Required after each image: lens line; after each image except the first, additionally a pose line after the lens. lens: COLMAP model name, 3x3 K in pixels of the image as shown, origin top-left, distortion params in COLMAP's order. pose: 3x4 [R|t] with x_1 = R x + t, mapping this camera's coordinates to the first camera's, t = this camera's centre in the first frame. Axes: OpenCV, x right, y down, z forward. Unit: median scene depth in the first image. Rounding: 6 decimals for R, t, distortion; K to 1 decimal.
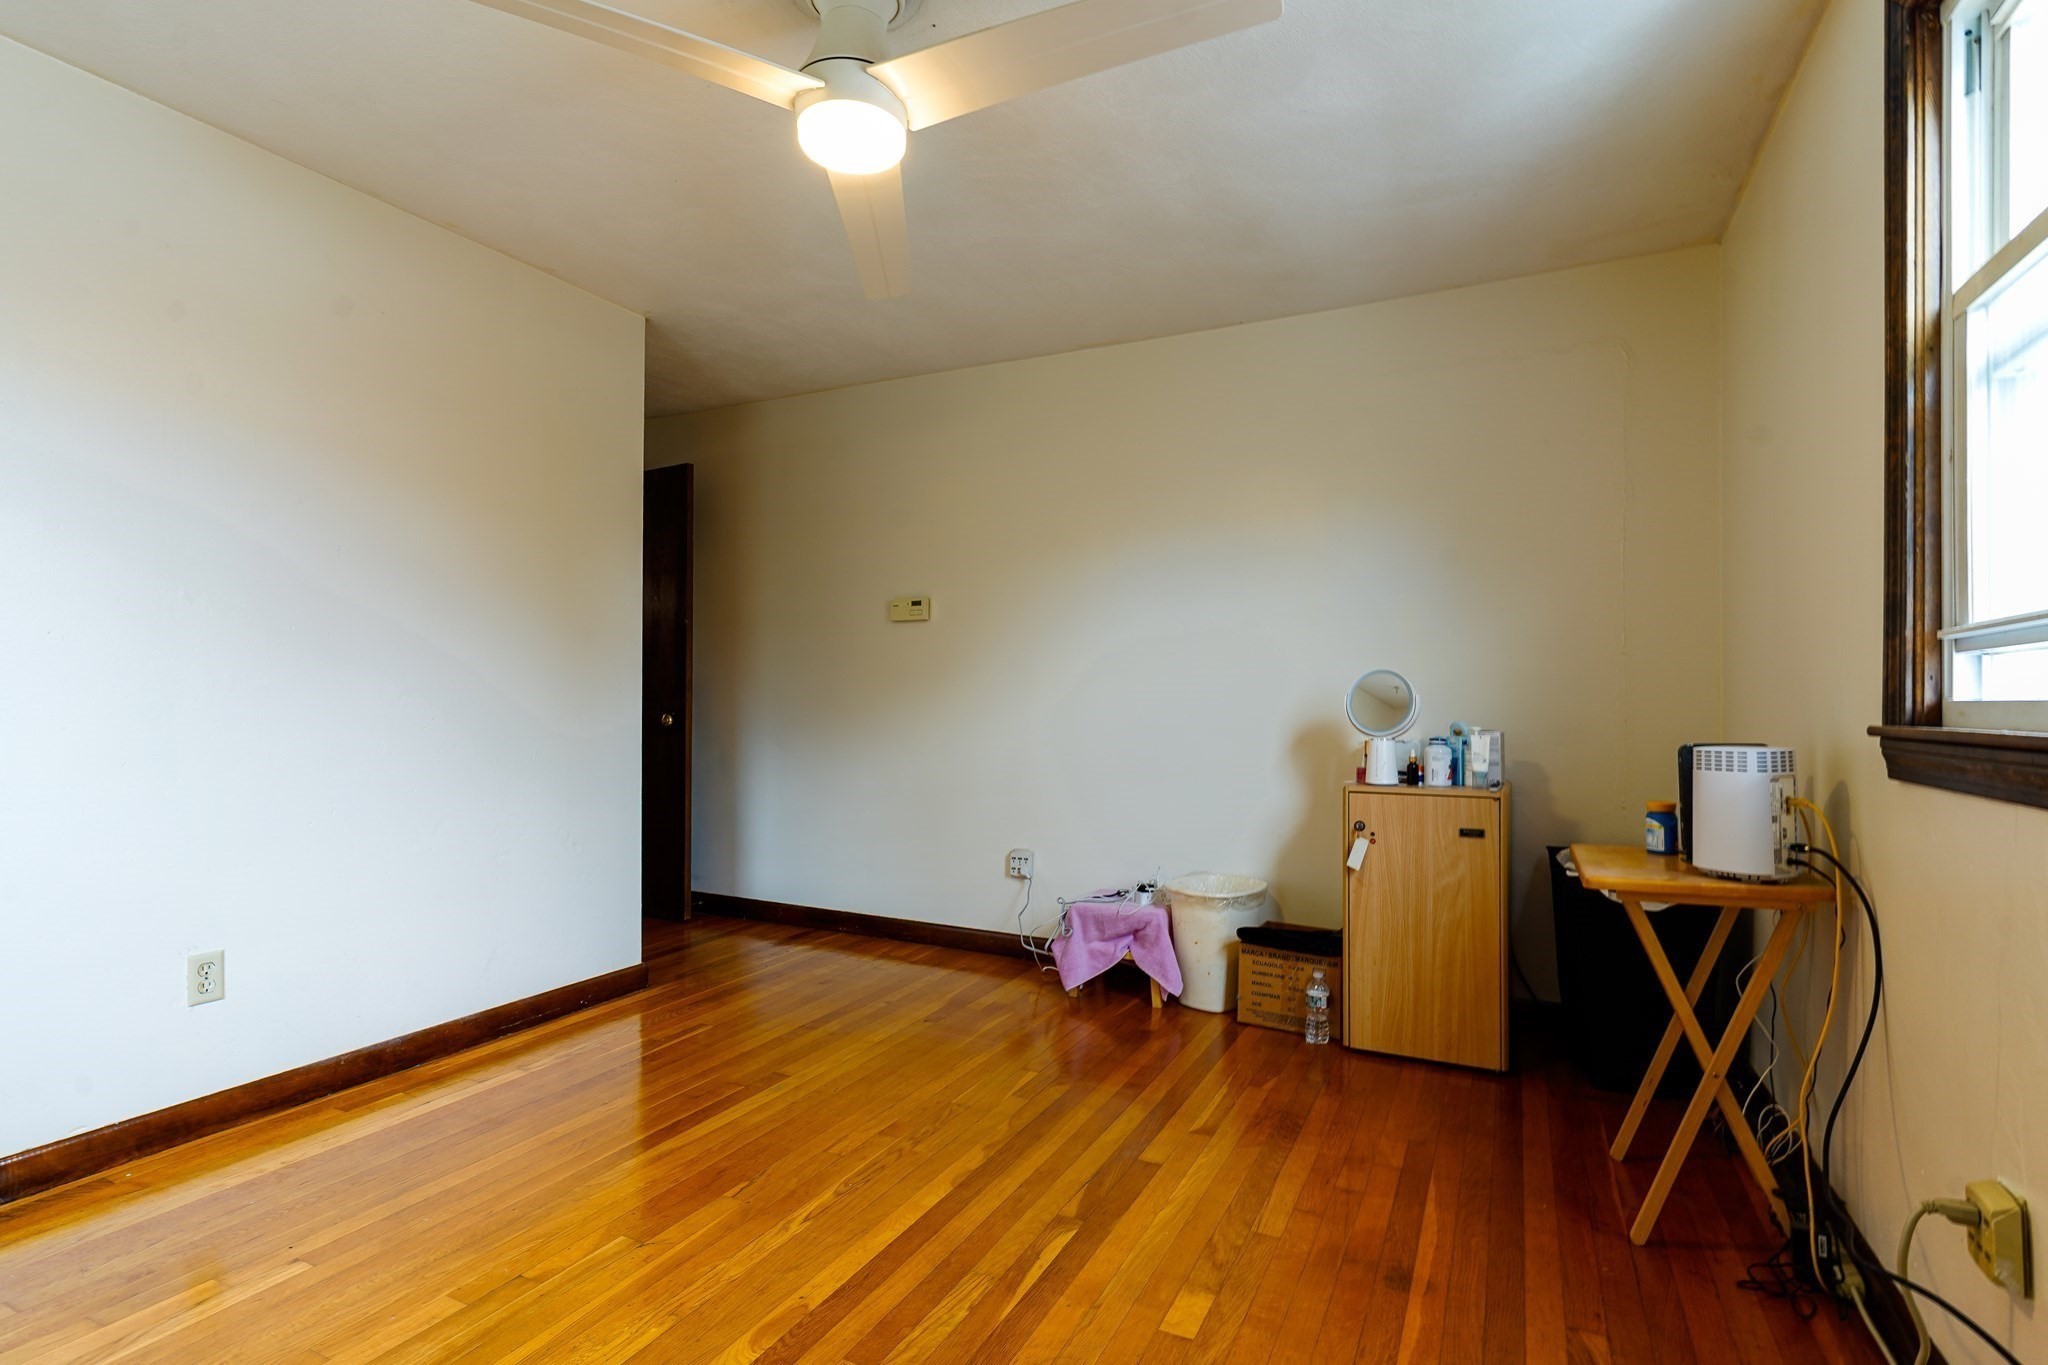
lens RADIAL K [[994.0, 0, 1026.8], [0, 994.0, 704.0], [0, 0, 1]] dist [0.001255, 0.000222]
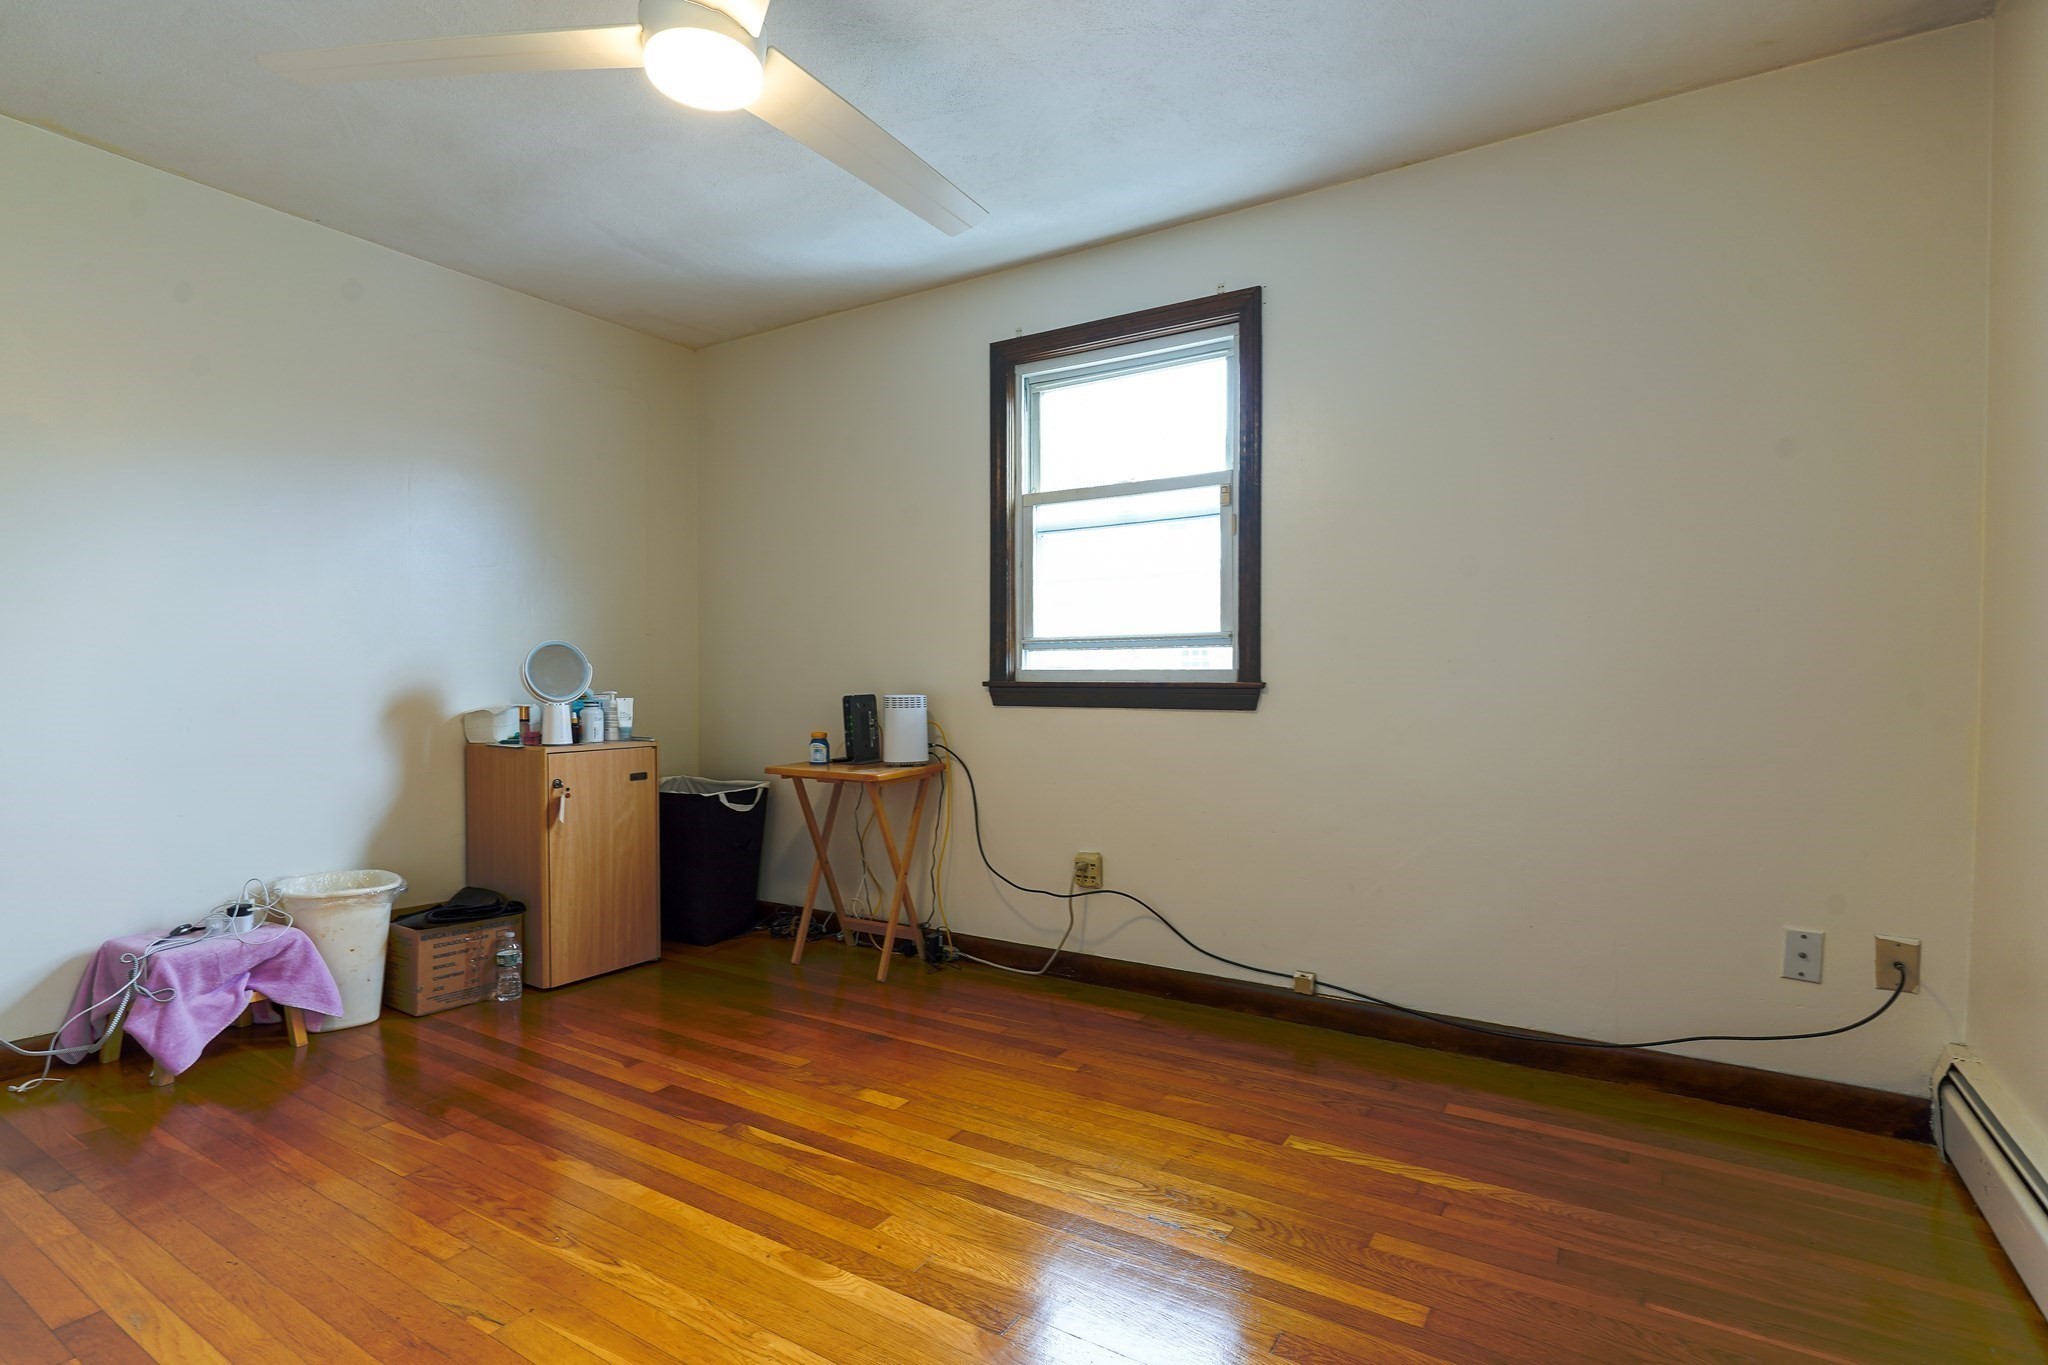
lens RADIAL K [[994.0, 0, 1026.8], [0, 994.0, 704.0], [0, 0, 1]] dist [0.001255, 0.000222]
pose [[0.103505, -0.031363, 0.994134, -0.763689], [0.002522, 0.999508, 0.031270, 0.002094], [-0.994626, -0.000729, 0.103533, 0.406814]]
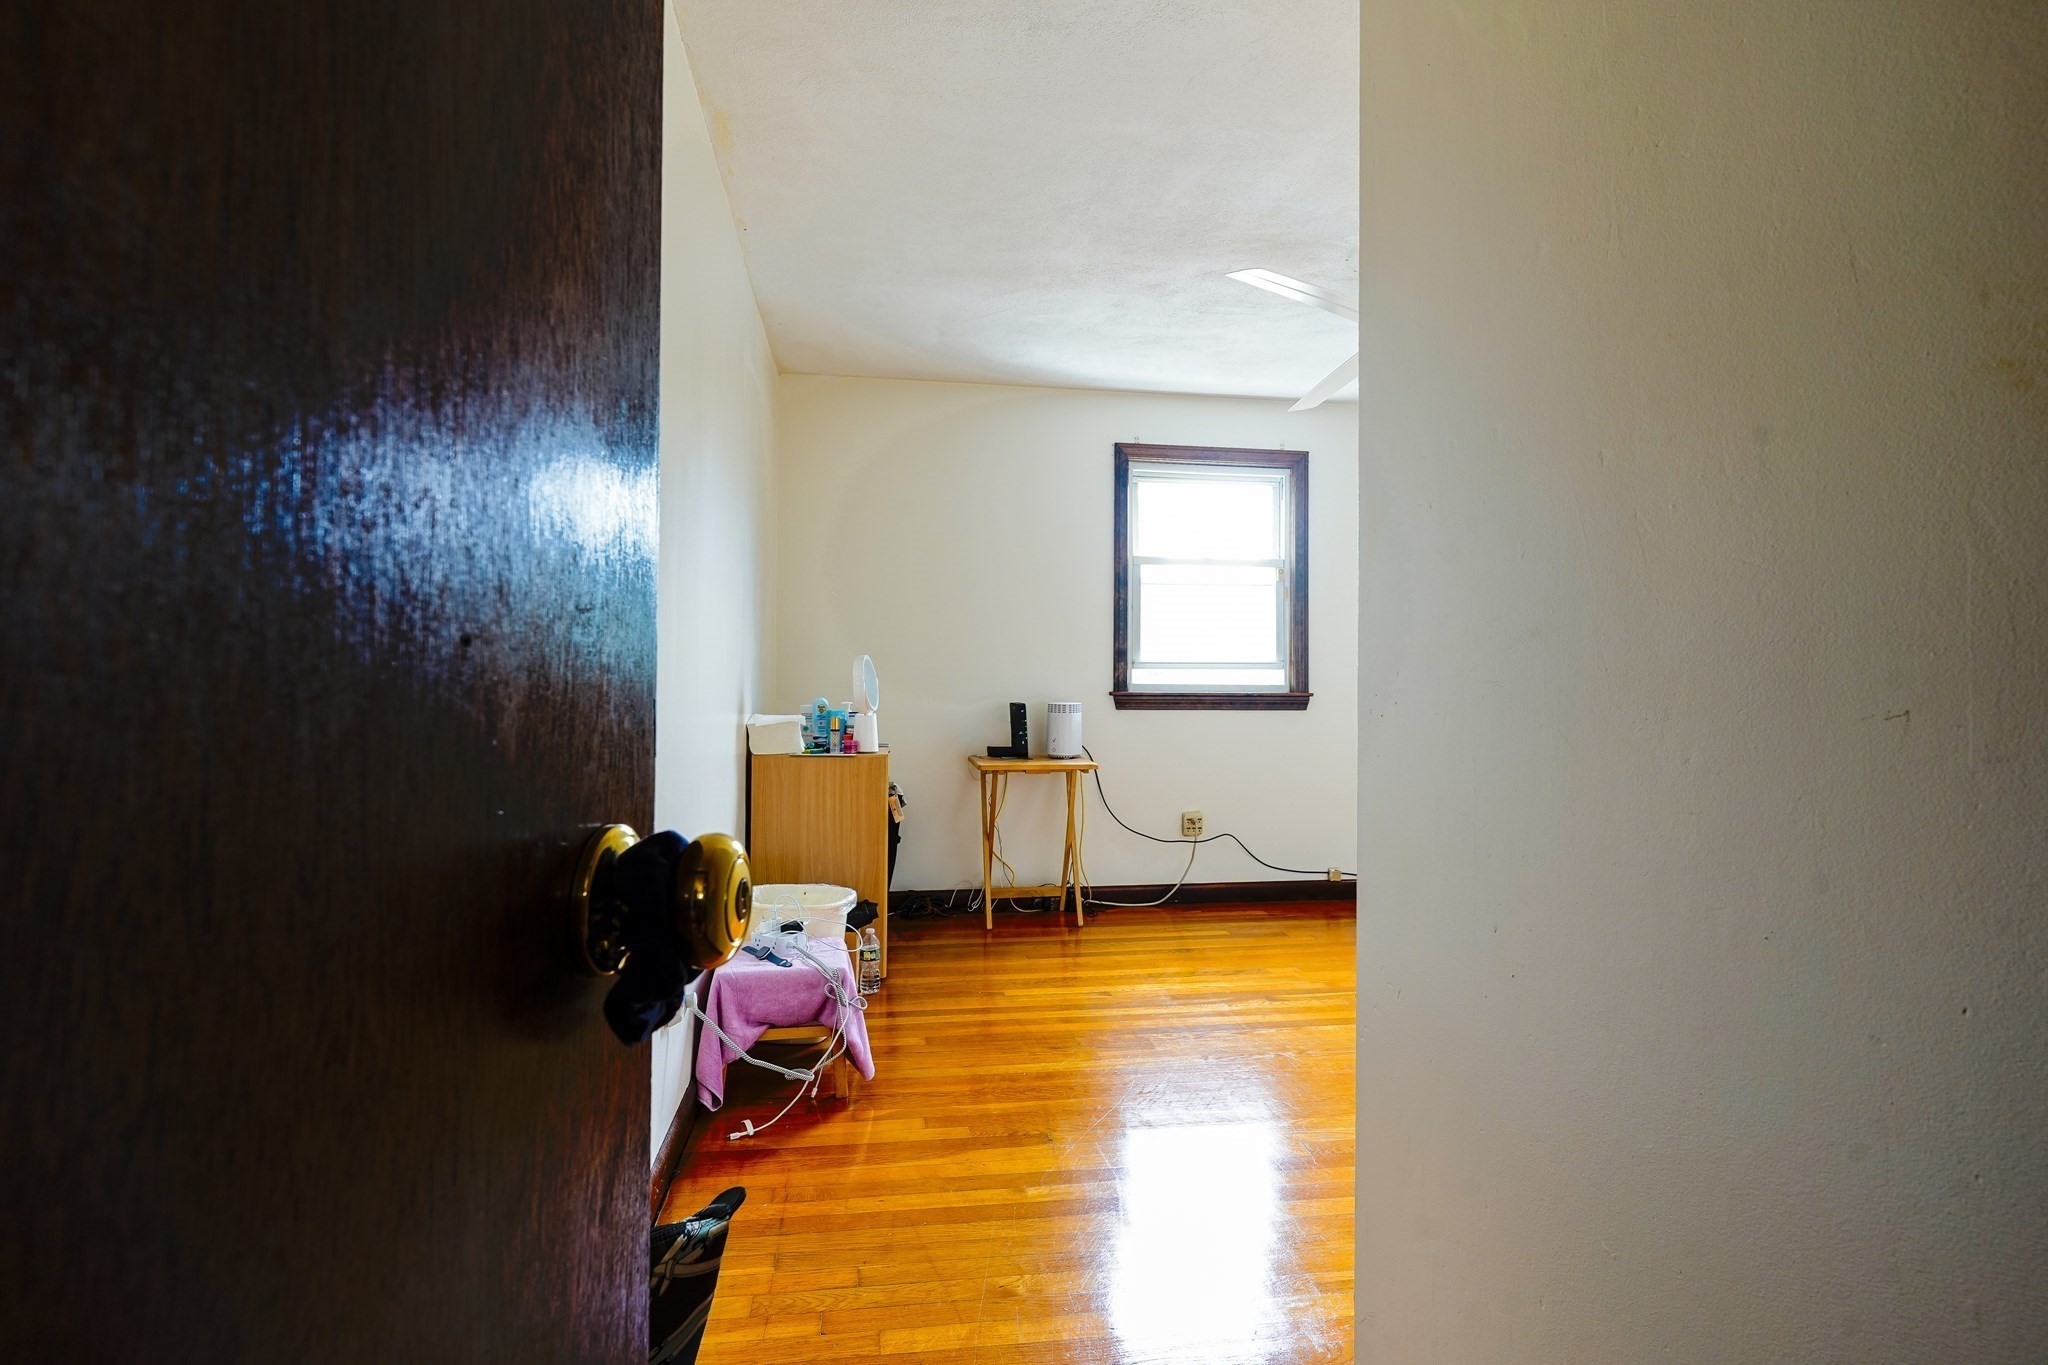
lens RADIAL K [[973.4, 0, 1012.7], [0, 973.4, 671.5], [0, 0, 1]] dist [0.000898, 0.000061]
pose [[-0.568251, -0.001207, 0.822855, -0.779401], [-0.008213, 0.999957, -0.004205, -0.013195], [-0.822814, -0.009147, -0.568236, 1.687910]]
